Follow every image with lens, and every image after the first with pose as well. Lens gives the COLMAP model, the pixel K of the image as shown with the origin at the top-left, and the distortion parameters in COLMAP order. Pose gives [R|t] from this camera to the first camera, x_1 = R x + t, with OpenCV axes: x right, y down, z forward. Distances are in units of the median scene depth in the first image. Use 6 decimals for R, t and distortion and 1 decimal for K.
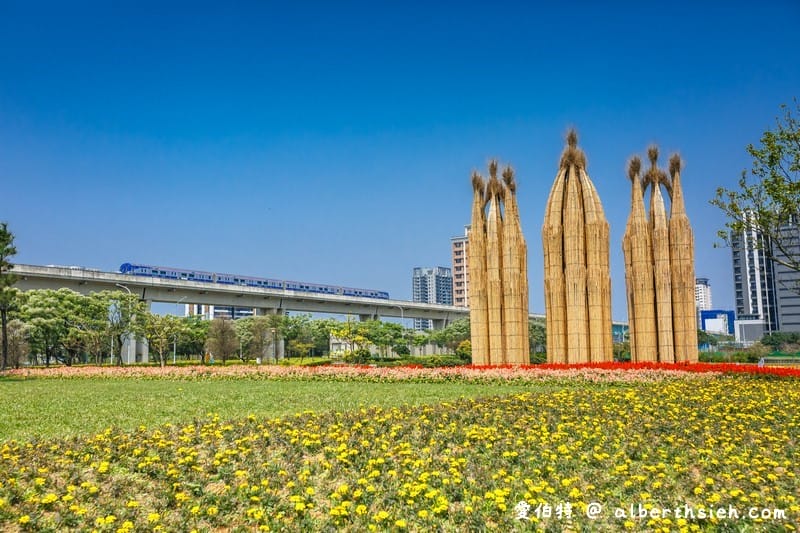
lens RADIAL K [[758.5, 0, 401.8], [0, 758.5, 264.0], [0, 0, 1]] dist [0.041757, 0.000000]
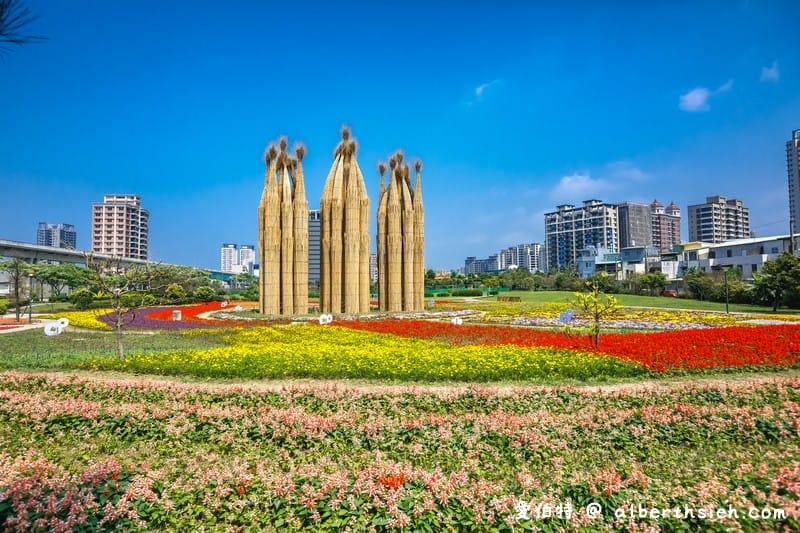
lens RADIAL K [[449.3, 0, 401.0], [0, 449.3, 263.2], [0, 0, 1]] dist [-0.028055, 0.000483]
pose [[0.749466, 0.040957, 0.660775, -0.201081], [-0.080682, 0.996296, 0.029758, 0.025388], [-0.657108, -0.075615, 0.749994, 0.327998]]
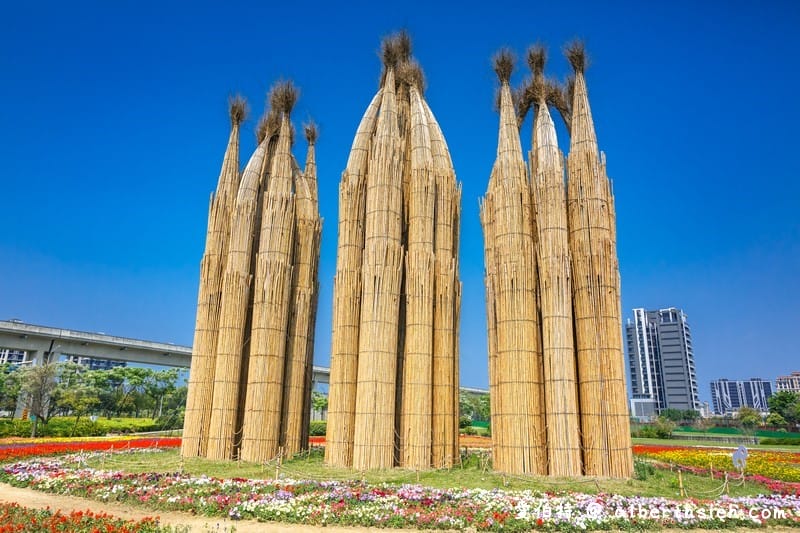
lens RADIAL K [[545.8, 0, 395.6], [0, 545.8, 264.8], [0, 0, 1]] dist [-0.013694, 0.040359]
pose [[0.999202, 0.037689, 0.013258, 0.211519], [-0.035148, 0.987002, -0.156815, 0.065475], [-0.018996, 0.156224, 0.987539, 0.588689]]
